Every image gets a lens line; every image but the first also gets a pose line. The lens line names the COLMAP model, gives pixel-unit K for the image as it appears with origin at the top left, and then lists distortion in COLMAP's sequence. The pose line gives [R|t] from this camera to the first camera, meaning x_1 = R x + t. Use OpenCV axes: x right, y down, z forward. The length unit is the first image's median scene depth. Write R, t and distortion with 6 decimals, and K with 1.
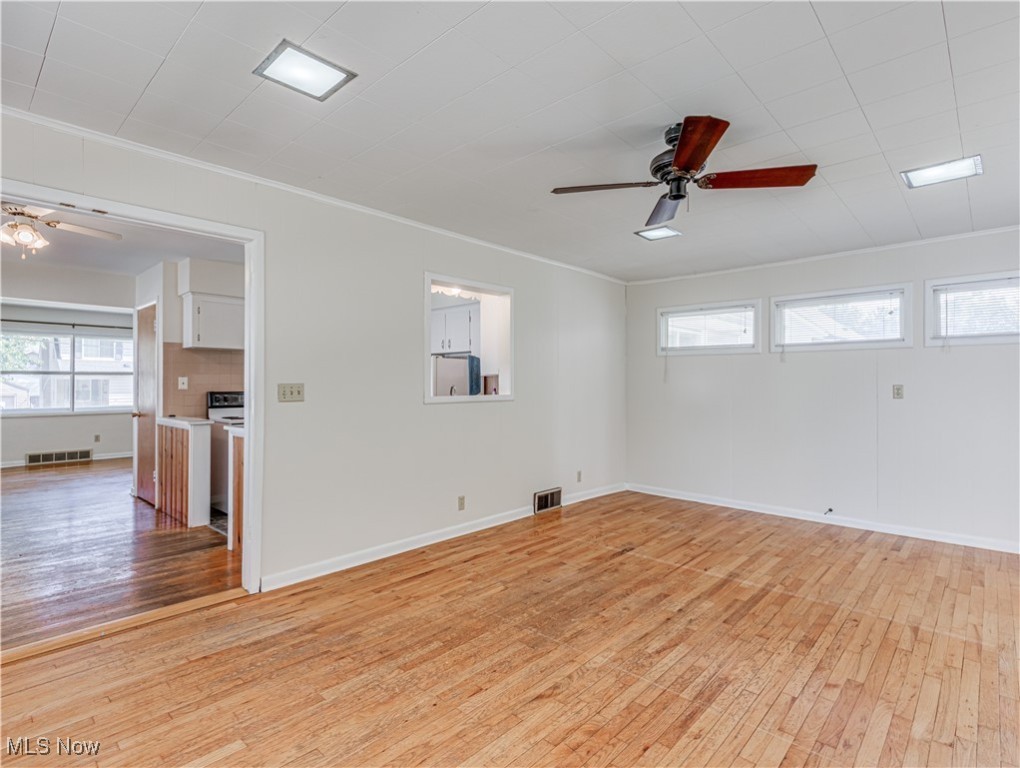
lens RADIAL K [[520.4, 0, 510.6], [0, 520.4, 382.6], [0, 0, 1]] dist [0.002820, 0.000101]
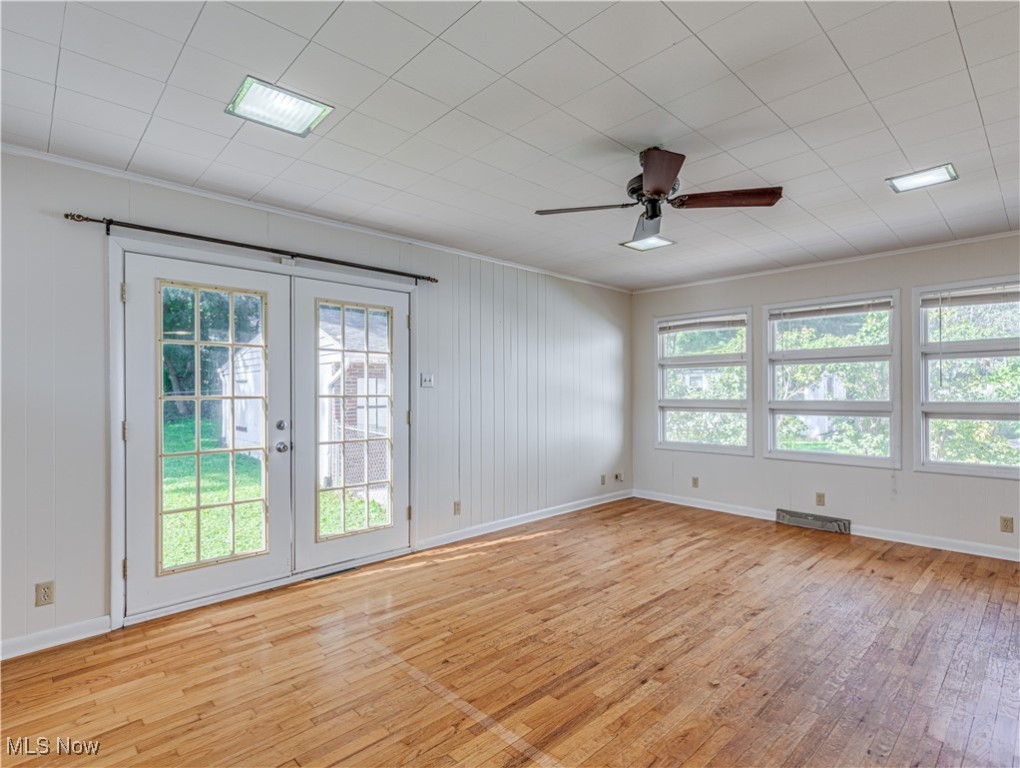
lens RADIAL K [[520.4, 0, 508.5], [0, 520.4, 388.7], [0, 0, 1]] dist [0.002820, 0.000101]
pose [[-0.997826, 0.002687, 0.065851, 0.545901], [0.002016, 0.999945, -0.010256, 0.003329], [-0.065875, -0.010101, -0.997777, 2.066991]]
